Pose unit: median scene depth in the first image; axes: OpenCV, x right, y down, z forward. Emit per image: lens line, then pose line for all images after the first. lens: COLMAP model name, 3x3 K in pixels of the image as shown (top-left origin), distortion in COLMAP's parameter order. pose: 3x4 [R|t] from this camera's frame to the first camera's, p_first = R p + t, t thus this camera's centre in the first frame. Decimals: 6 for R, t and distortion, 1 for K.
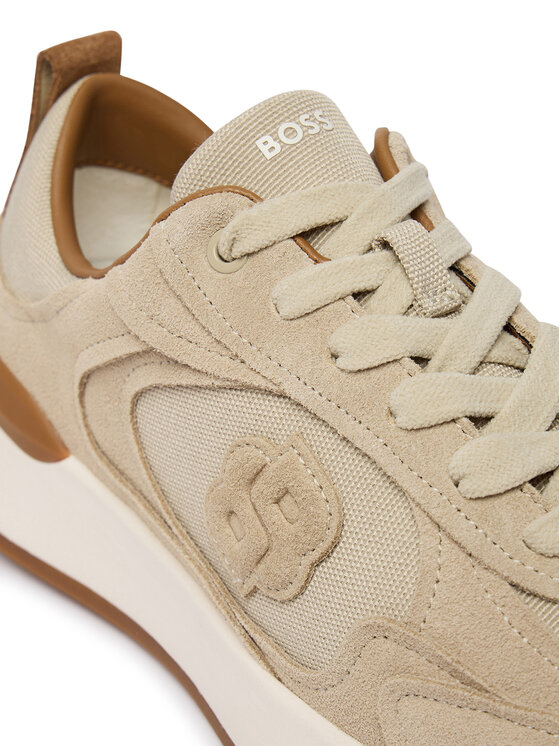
lens RADIAL K [[2168.8, 0, 280.6], [0, 2168.8, 373.0], [0, 0, 1]] dist [-0.060794, 0.000000]
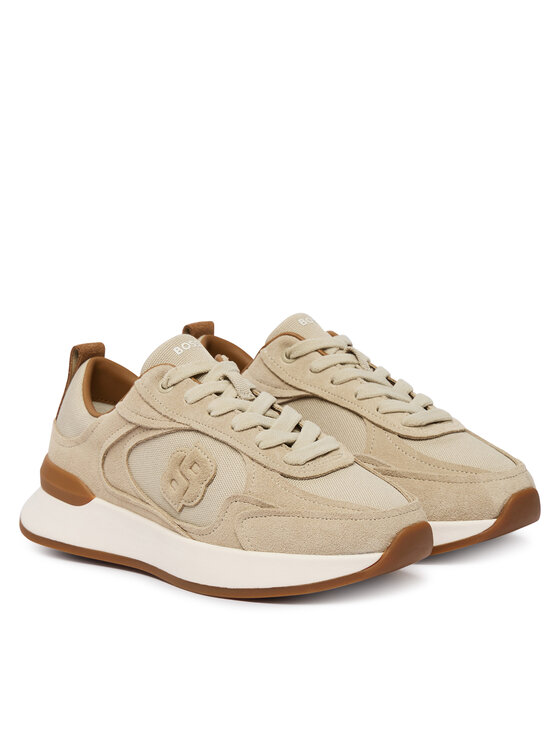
lens RADIAL K [[2198.4, 0, 279.8], [0, 2198.4, 372.8], [0, 0, 1]] dist [-0.175291, 0.000000]
pose [[0.992095, -0.027500, 0.122438, -0.216444], [0.067623, 0.939068, -0.337015, 0.851671], [-0.105710, 0.342631, 0.933504, -1.537307]]
